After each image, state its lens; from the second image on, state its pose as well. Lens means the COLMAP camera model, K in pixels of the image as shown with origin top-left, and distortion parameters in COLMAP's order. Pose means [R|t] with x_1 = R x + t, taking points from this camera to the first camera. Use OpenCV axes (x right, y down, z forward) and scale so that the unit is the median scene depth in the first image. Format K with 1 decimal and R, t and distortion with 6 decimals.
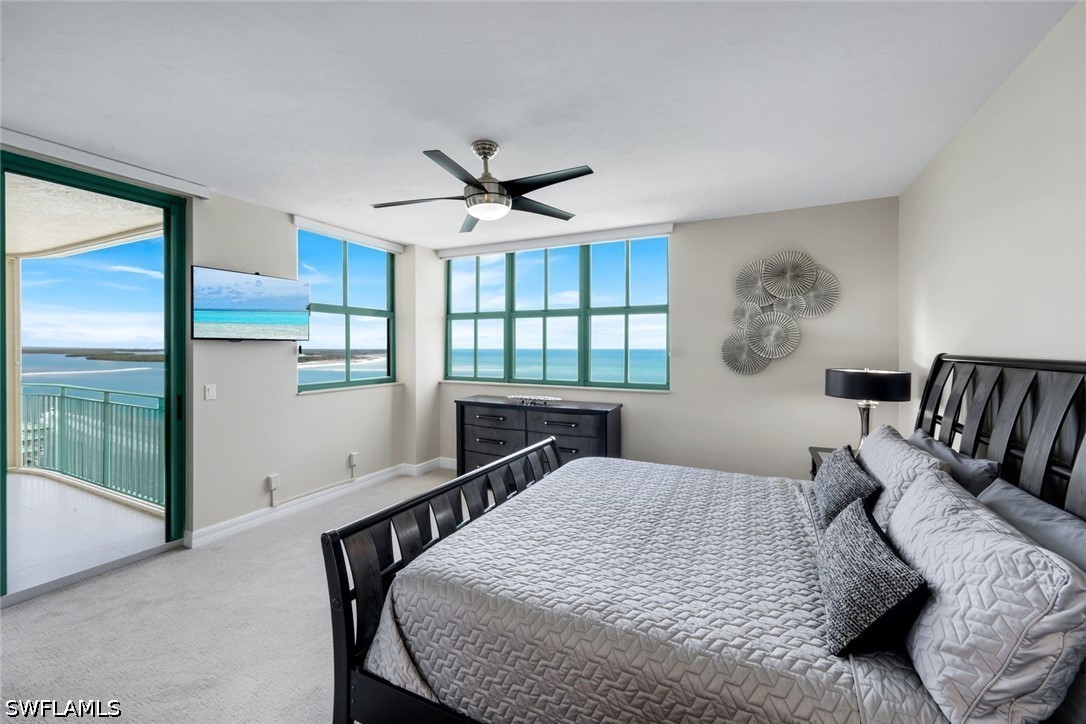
lens RADIAL K [[444.5, 0, 542.6], [0, 444.5, 332.7], [0, 0, 1]] dist [0.000029, 0.000033]
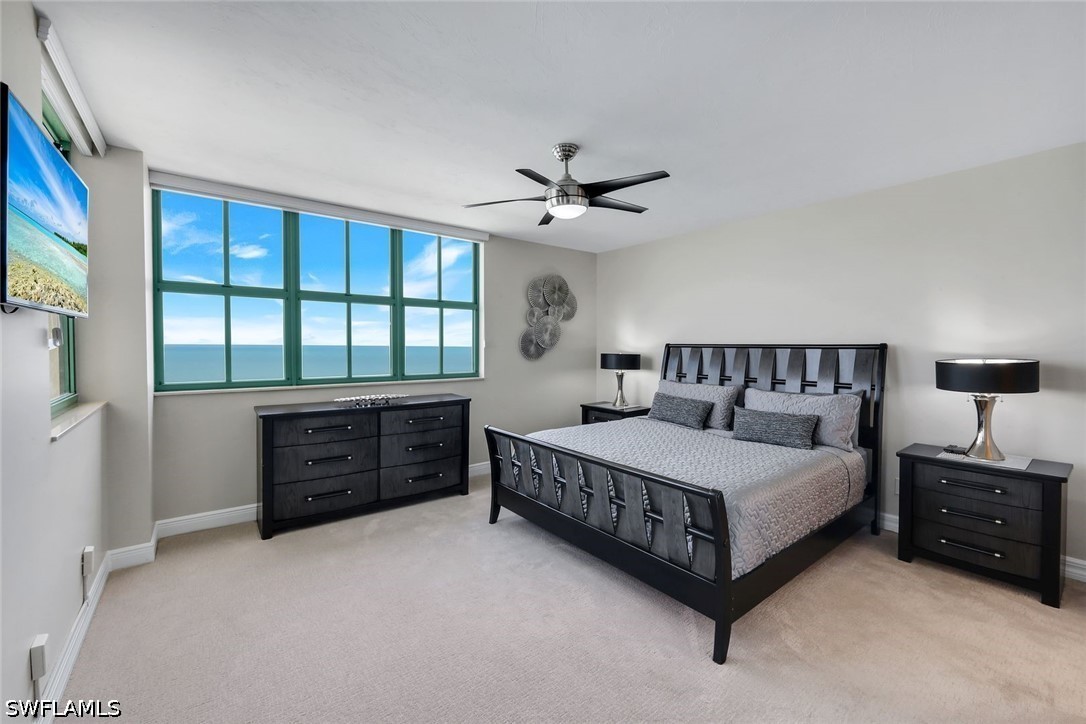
lens RADIAL K [[437.6, 0, 542.0], [0, 437.6, 355.8], [0, 0, 1]] dist [-0.001345, 0.000060]
pose [[0.430117, -0.027481, 0.902355, -0.721861], [-0.038621, 0.998061, 0.048805, 0.012298], [-0.901947, -0.055842, 0.428222, 0.385094]]
